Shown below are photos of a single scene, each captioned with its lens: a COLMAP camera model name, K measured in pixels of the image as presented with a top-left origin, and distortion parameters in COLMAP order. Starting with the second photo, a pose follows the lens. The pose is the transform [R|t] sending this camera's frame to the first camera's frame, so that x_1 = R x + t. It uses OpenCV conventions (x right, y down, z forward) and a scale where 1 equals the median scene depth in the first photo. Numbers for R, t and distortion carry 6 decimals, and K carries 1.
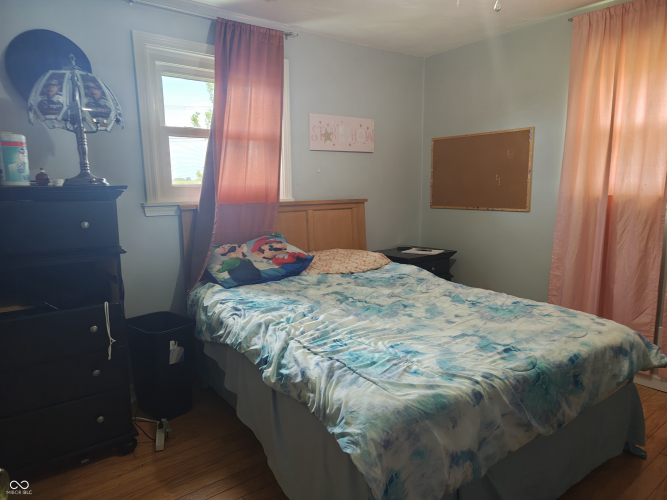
lens RADIAL K [[453.6, 0, 326.9], [0, 453.6, 263.4], [0, 0, 1]] dist [0.041997, -0.023669]
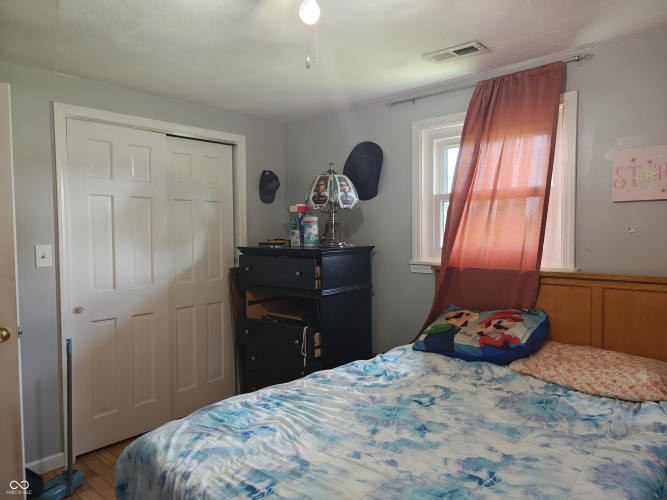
lens RADIAL K [[453.6, 0, 326.9], [0, 453.6, 263.4], [0, 0, 1]] dist [0.041997, -0.023669]
pose [[0.183249, 0.083479, -0.979516, 0.941503], [-0.157590, 0.985997, 0.054550, -0.207579], [0.970353, 0.144366, 0.193839, 0.747494]]
